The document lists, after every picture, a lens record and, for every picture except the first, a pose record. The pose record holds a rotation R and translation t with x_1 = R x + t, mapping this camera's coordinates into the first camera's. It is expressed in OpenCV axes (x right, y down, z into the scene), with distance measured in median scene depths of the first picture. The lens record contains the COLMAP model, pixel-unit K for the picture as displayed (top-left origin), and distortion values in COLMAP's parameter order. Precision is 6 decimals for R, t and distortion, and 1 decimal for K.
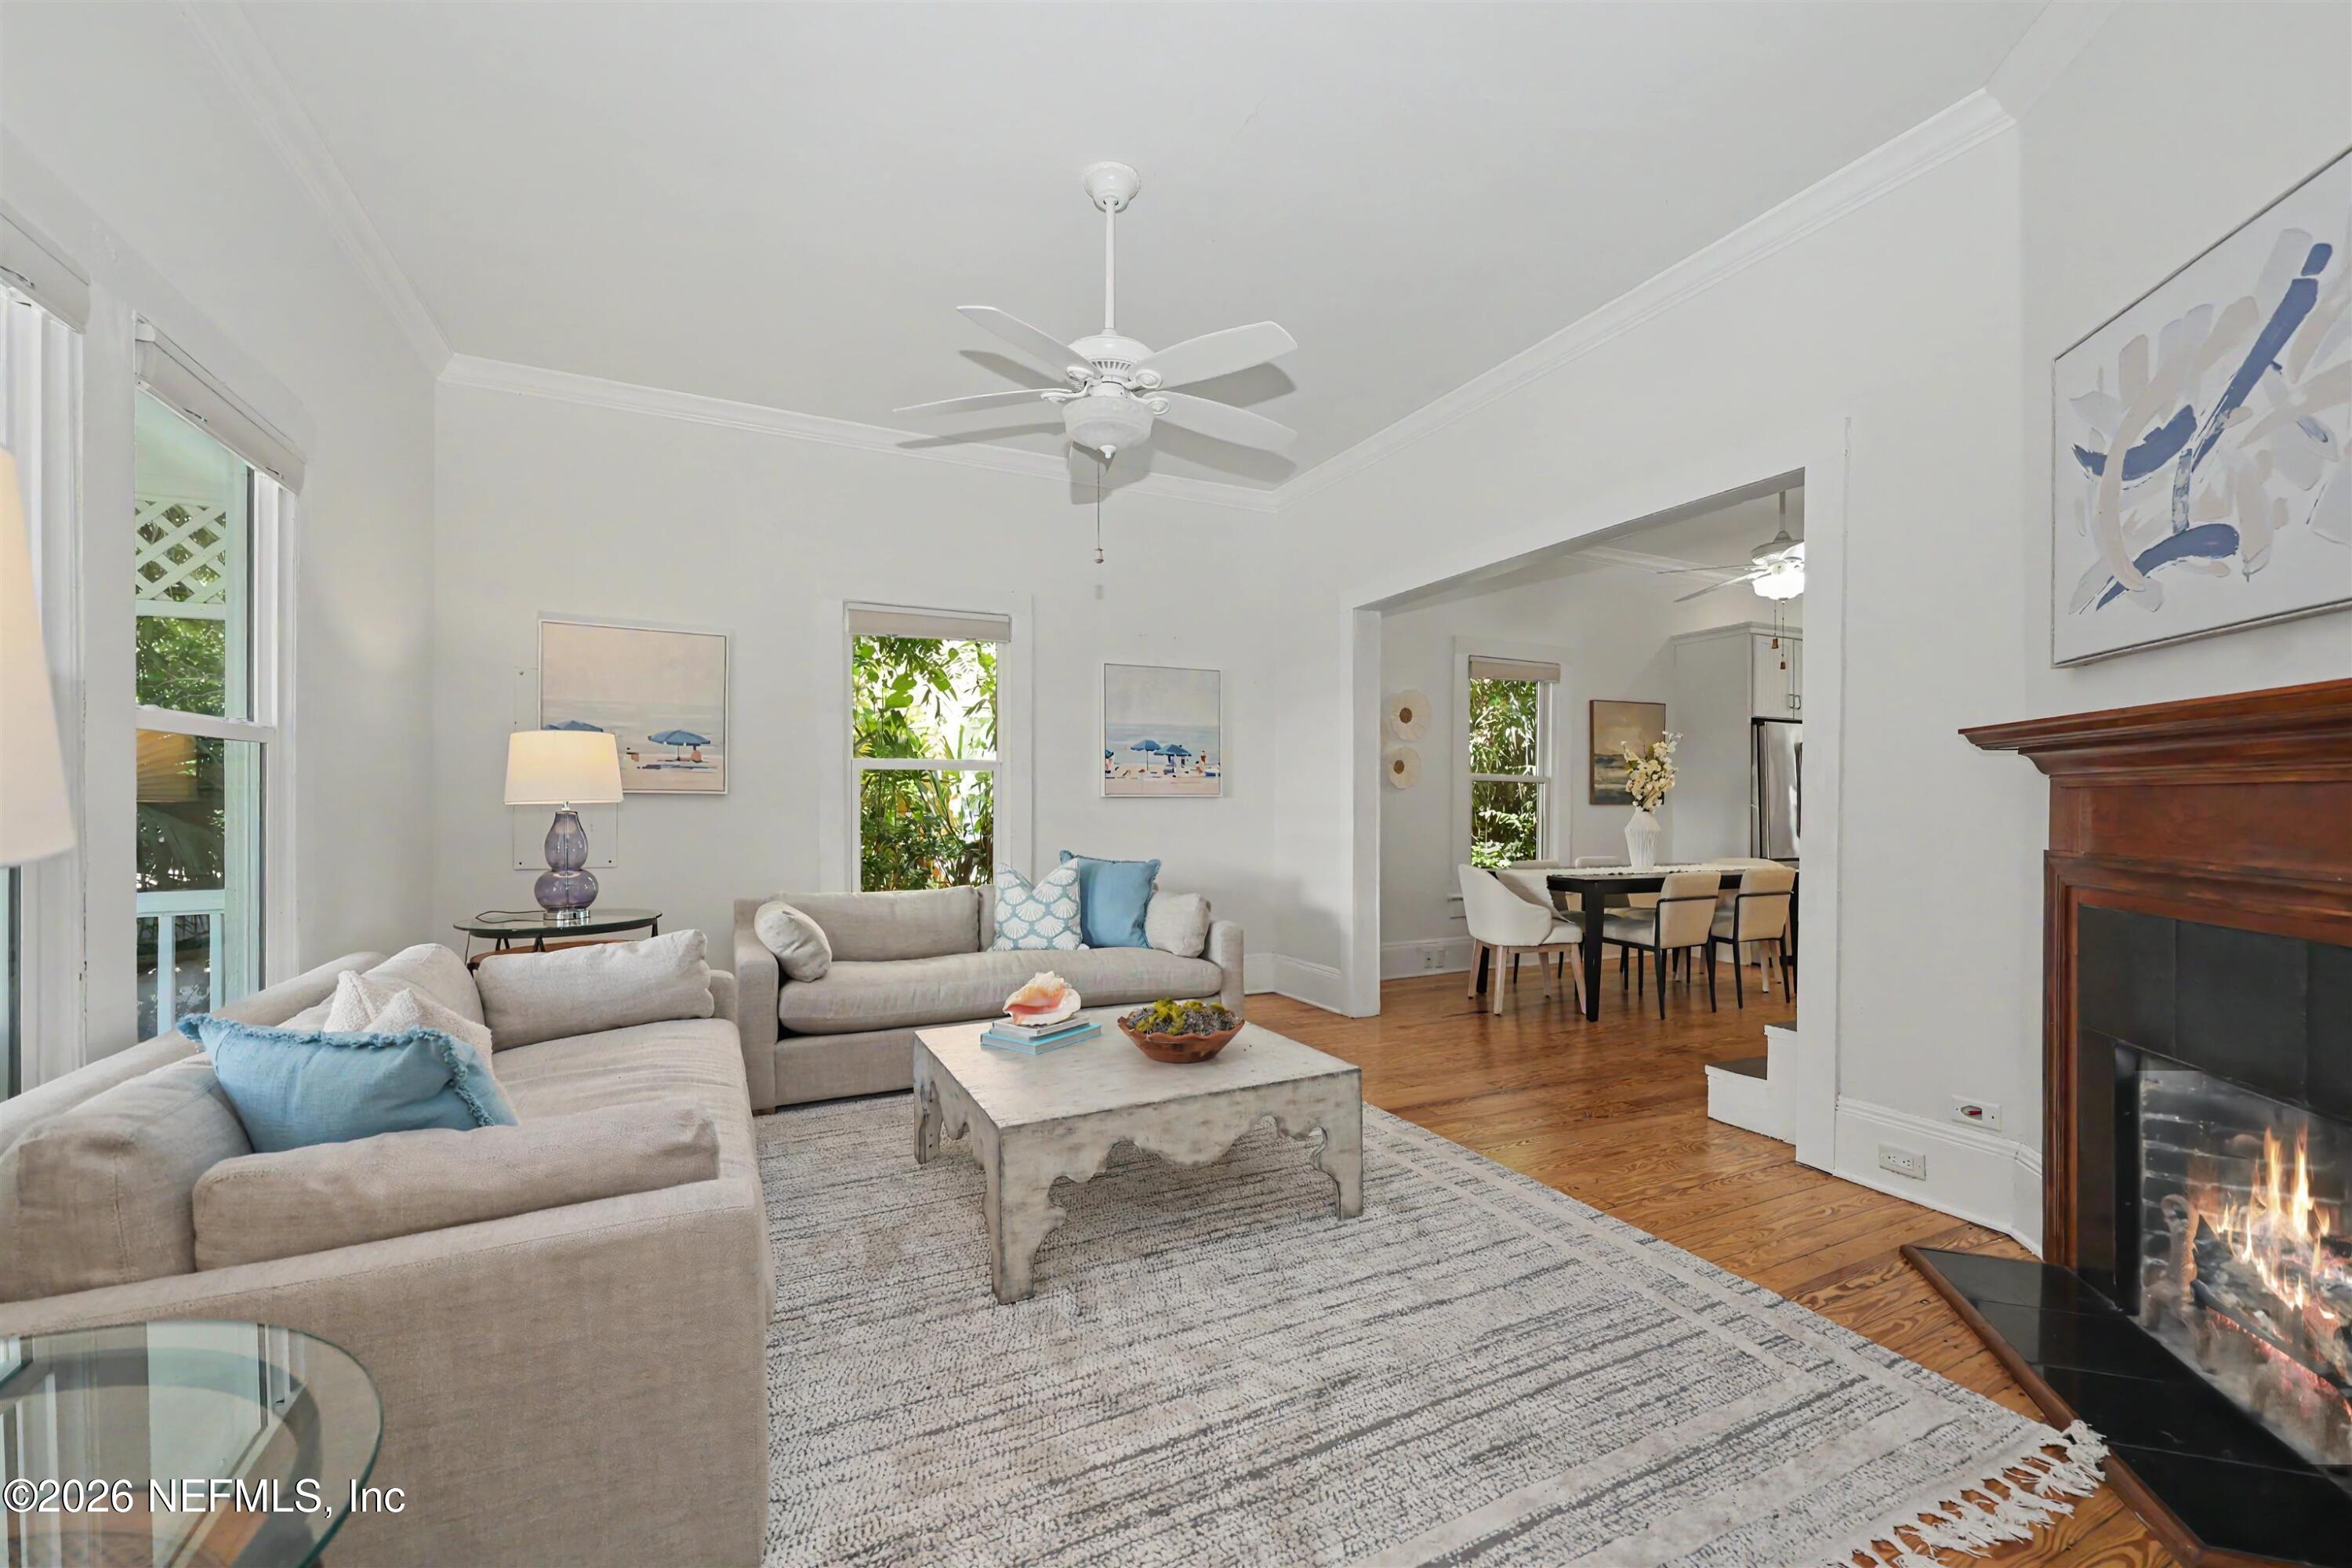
lens RADIAL K [[959.3, 0, 1166.4], [0, 959.3, 804.8], [0, 0, 1]] dist [-0.000247, -0.000145]
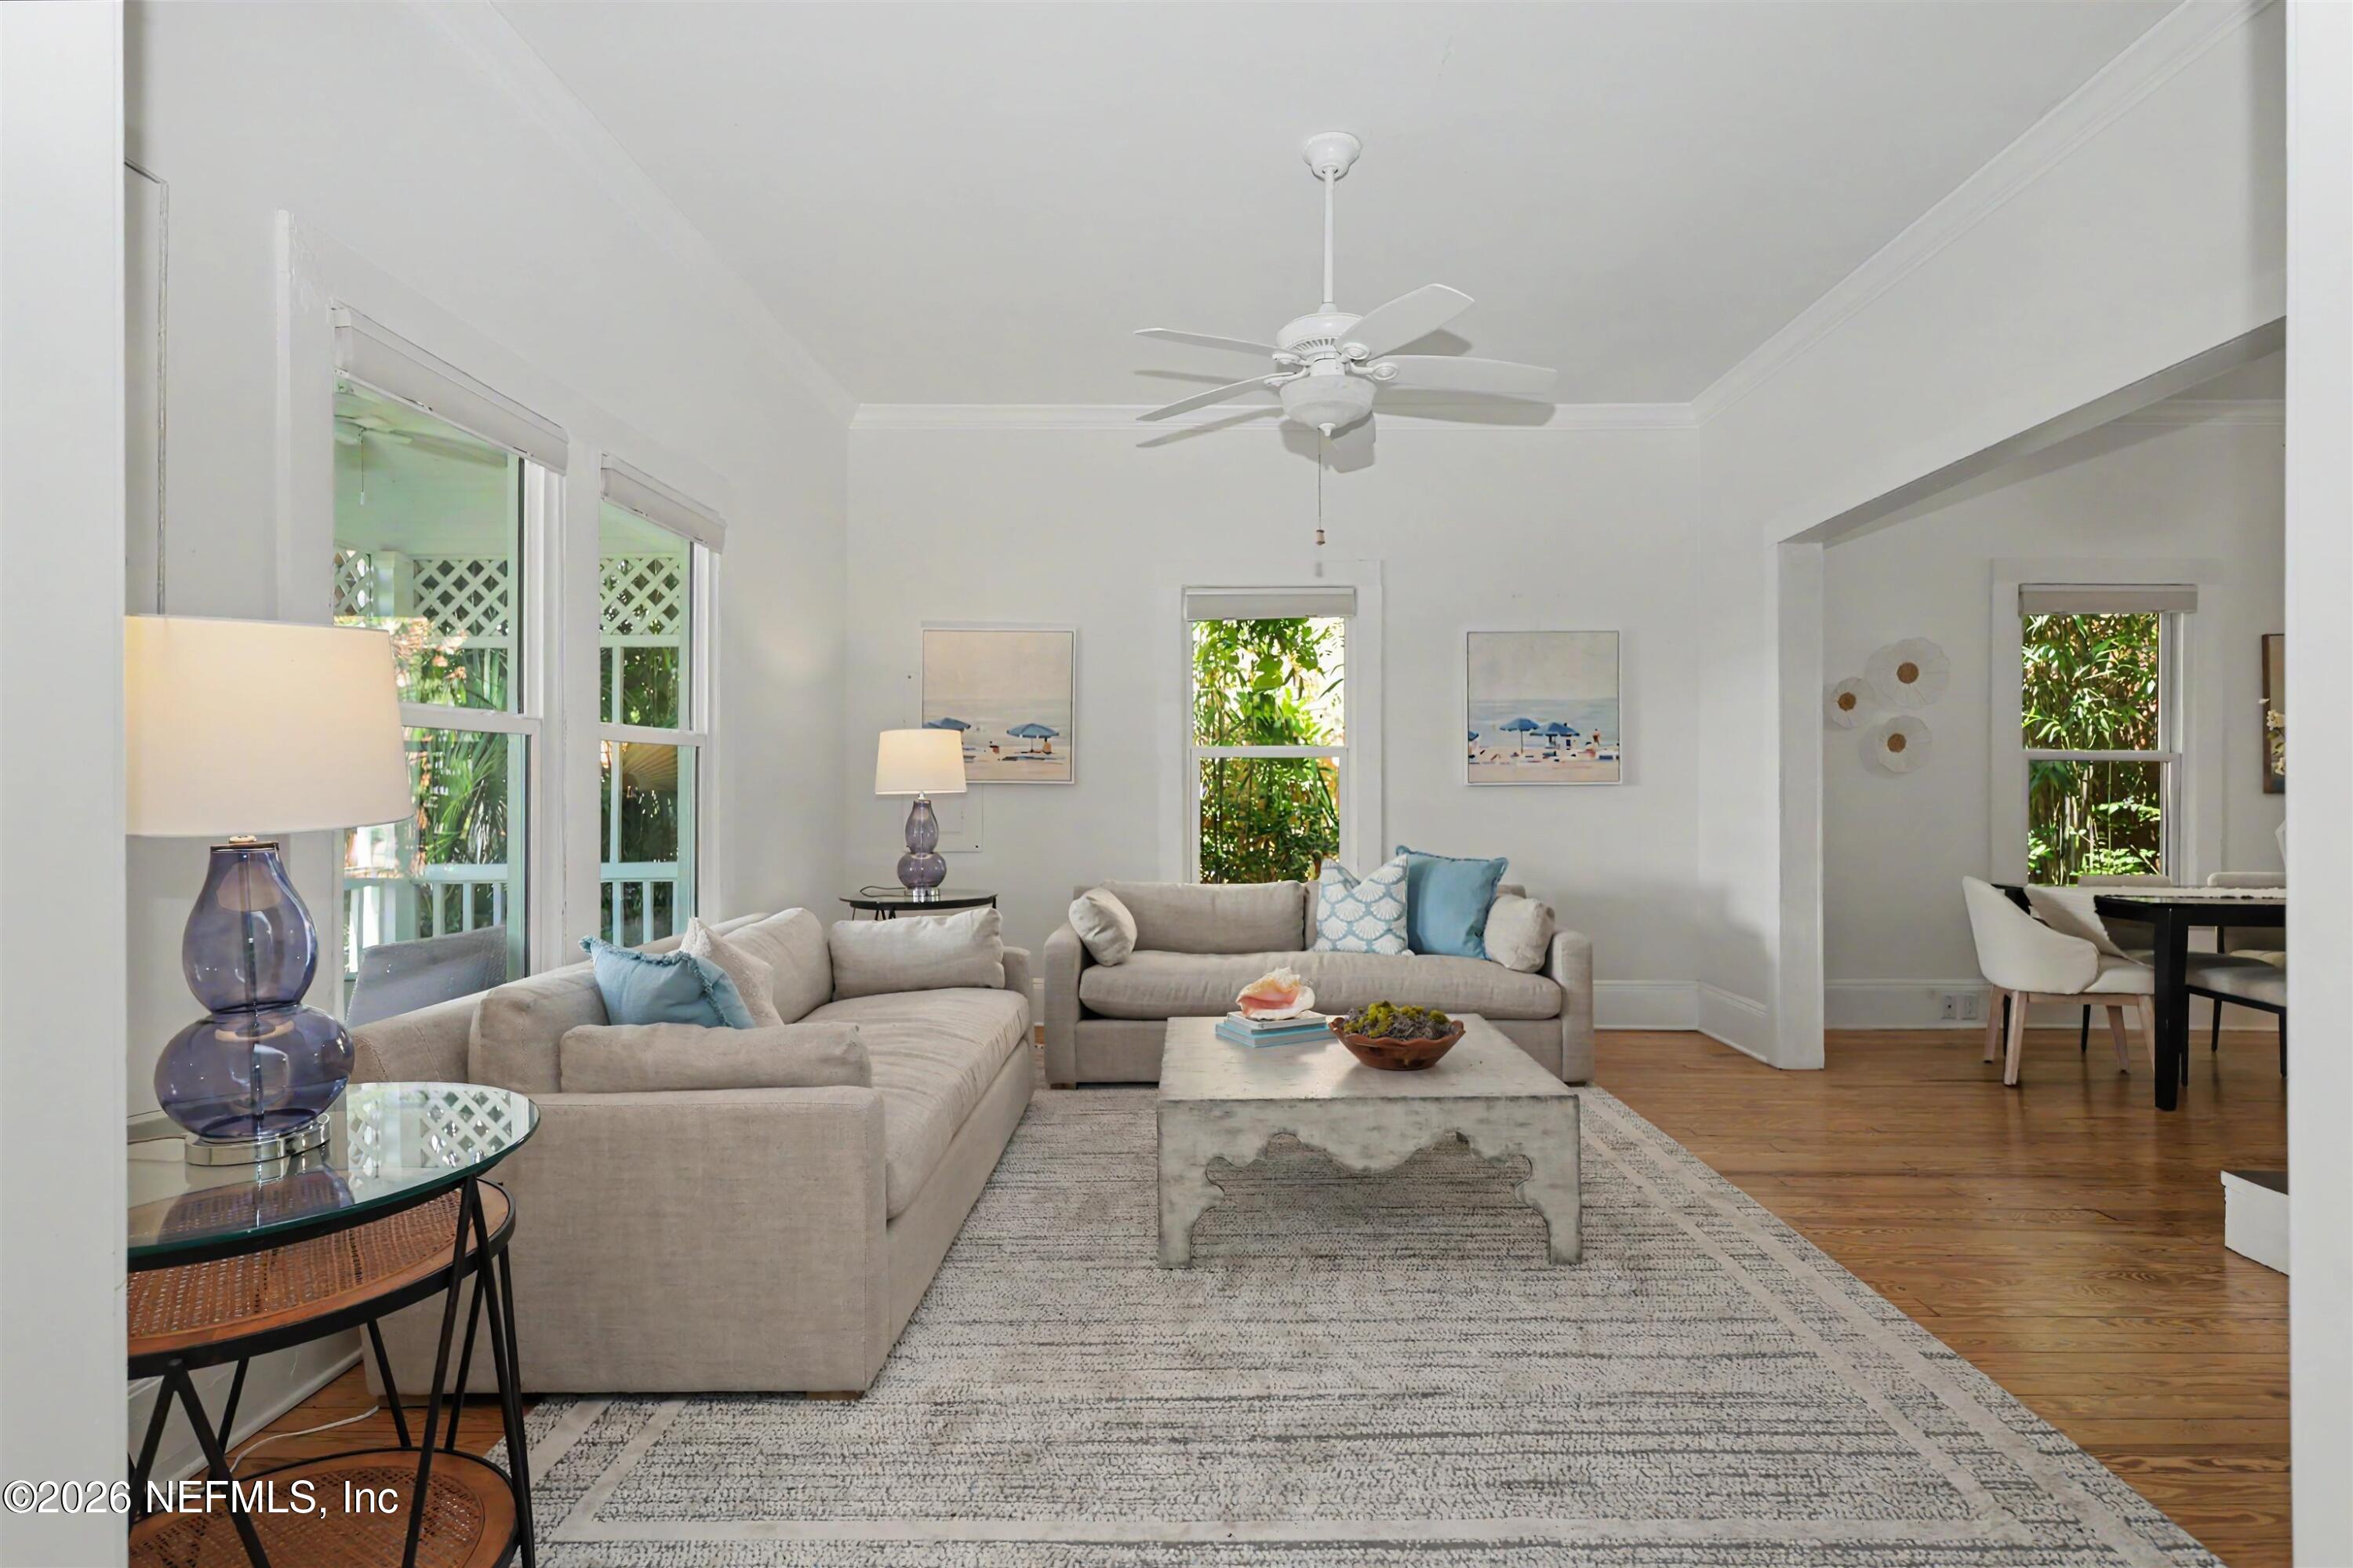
lens RADIAL K [[1159.7, 0, 1176.5], [0, 1159.7, 784.0], [0, 0, 1]] dist [-0.003323, -0.000394]
pose [[0.893020, -0.004048, -0.449998, 0.317123], [0.000303, 0.999965, -0.008394, -0.001129], [0.450016, 0.007360, 0.892990, -0.101883]]
